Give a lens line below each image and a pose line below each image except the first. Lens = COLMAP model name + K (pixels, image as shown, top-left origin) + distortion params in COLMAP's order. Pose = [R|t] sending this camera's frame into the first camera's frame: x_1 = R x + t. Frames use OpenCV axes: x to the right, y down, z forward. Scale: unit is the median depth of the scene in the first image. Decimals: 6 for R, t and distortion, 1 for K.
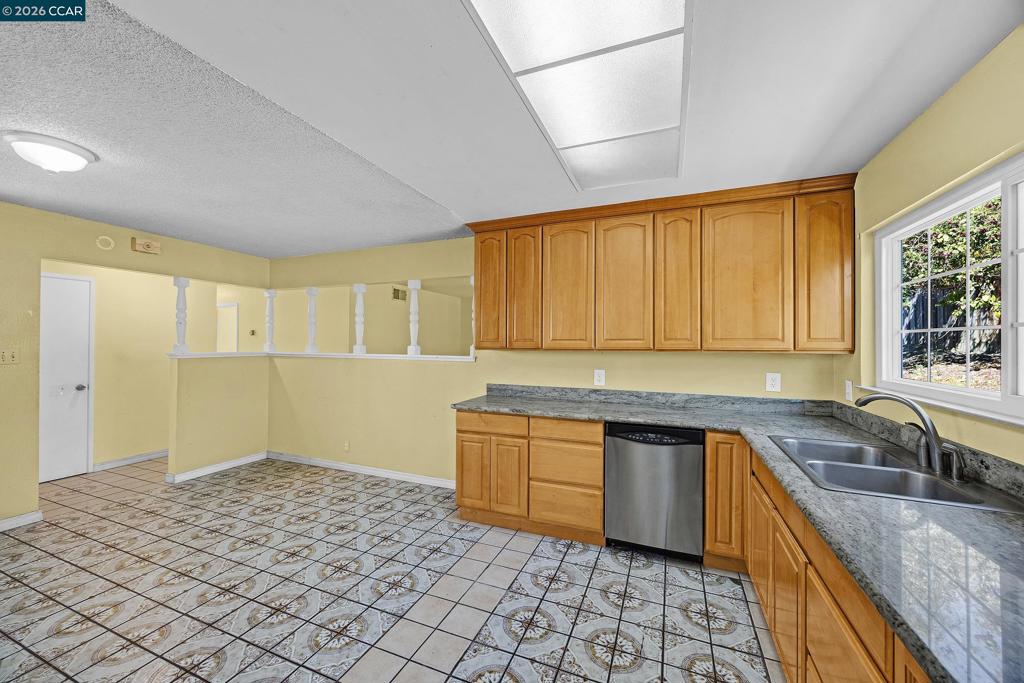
lens RADIAL K [[392.7, 0, 516.1], [0, 392.7, 343.1], [0, 0, 1]] dist [-0.000618, -0.000208]
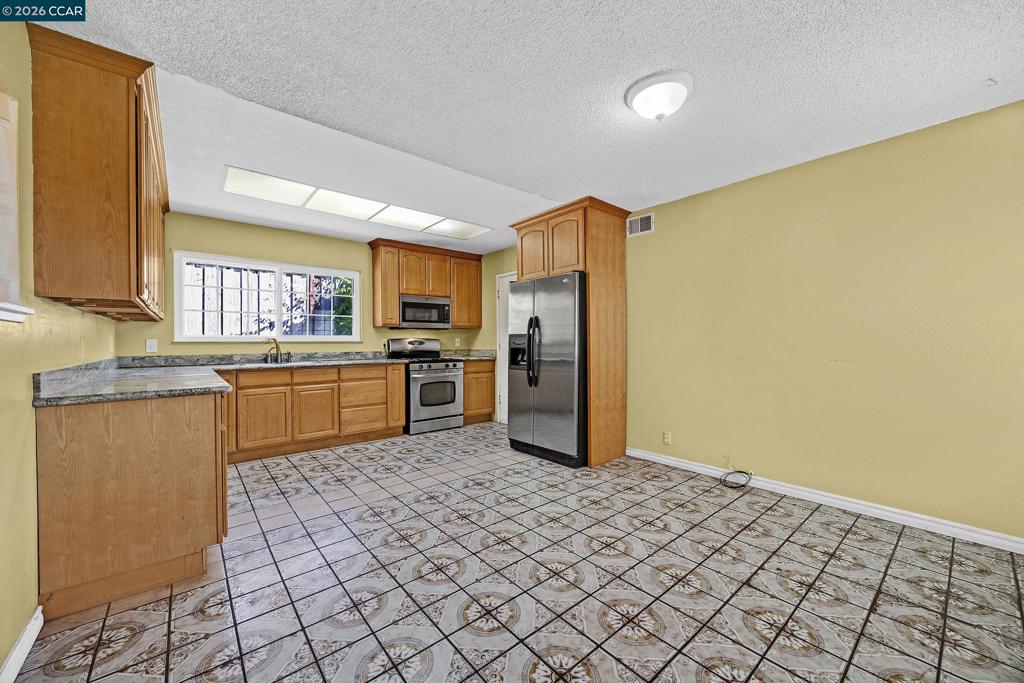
lens RADIAL K [[389.9, 0, 512.0], [0, 389.9, 341.5], [0, 0, 1]] dist [0.000075, -0.000005]
pose [[-0.883732, -0.000663, 0.467993, -0.911242], [0.001298, 0.999992, 0.003868, 0.083482], [-0.467991, 0.004026, -0.883724, 1.395896]]
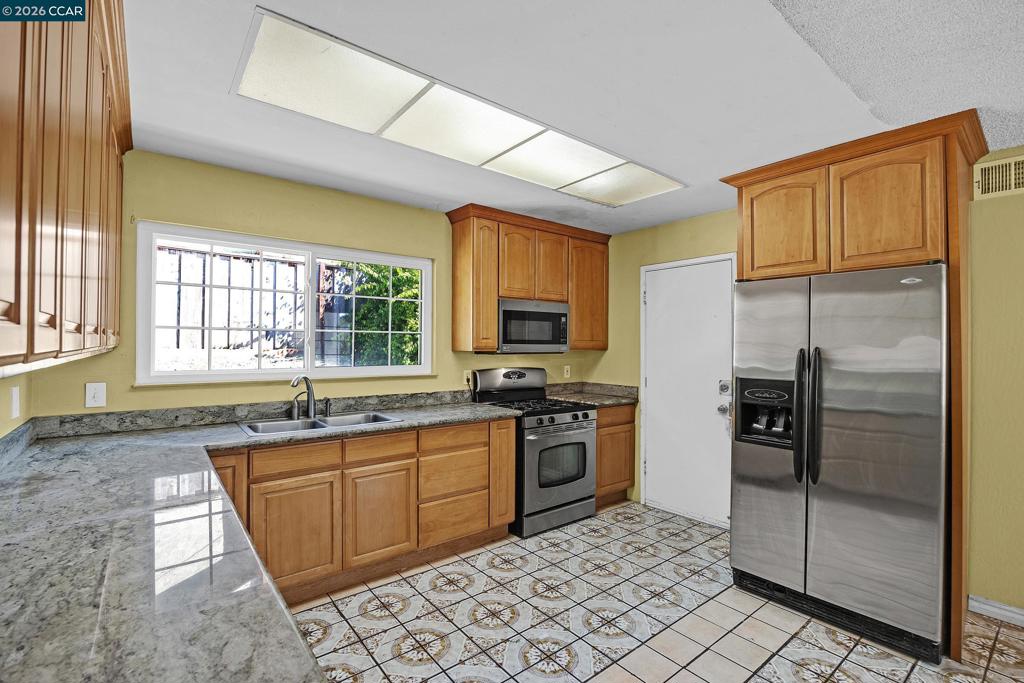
lens RADIAL K [[464.8, 0, 515.7], [0, 464.8, 343.0], [0, 0, 1]] dist [-0.016126, -0.000583]
pose [[-0.869631, -0.008852, 0.493623, -0.324571], [-0.010560, 0.999944, -0.000672, 0.003191], [-0.493589, -0.005797, -0.869676, 1.162061]]
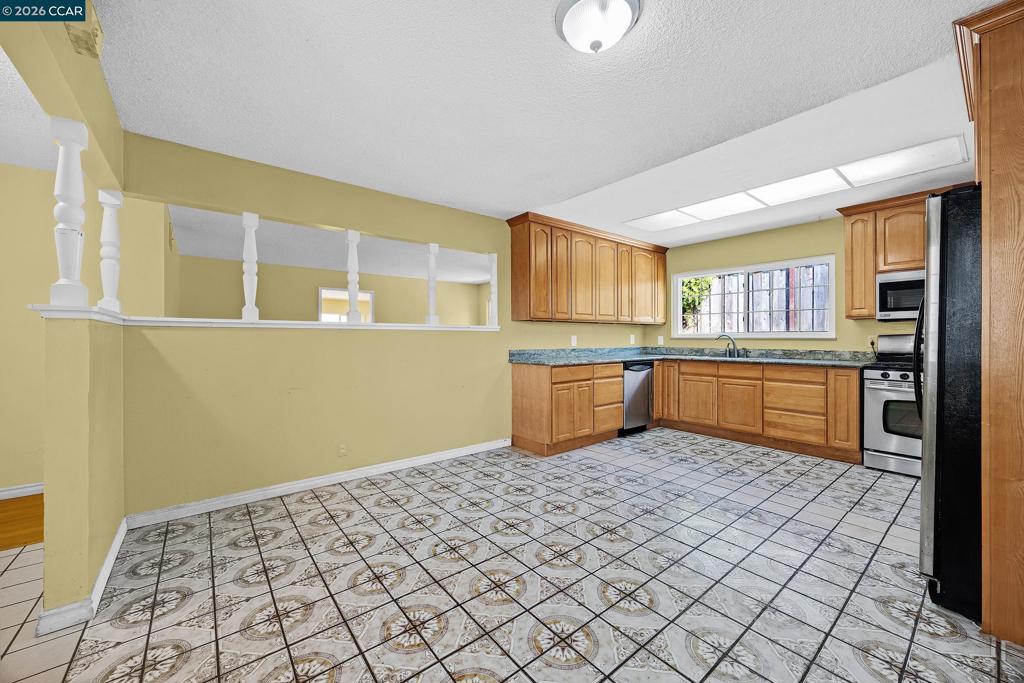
lens RADIAL K [[390.6, 0, 513.9], [0, 390.6, 338.5], [0, 0, 1]] dist [0.001400, -0.000043]
pose [[0.482498, -0.005217, 0.875881, -1.323878], [0.002698, 0.999986, 0.004469, 0.079774], [-0.875893, 0.000207, 0.482506, 0.533896]]
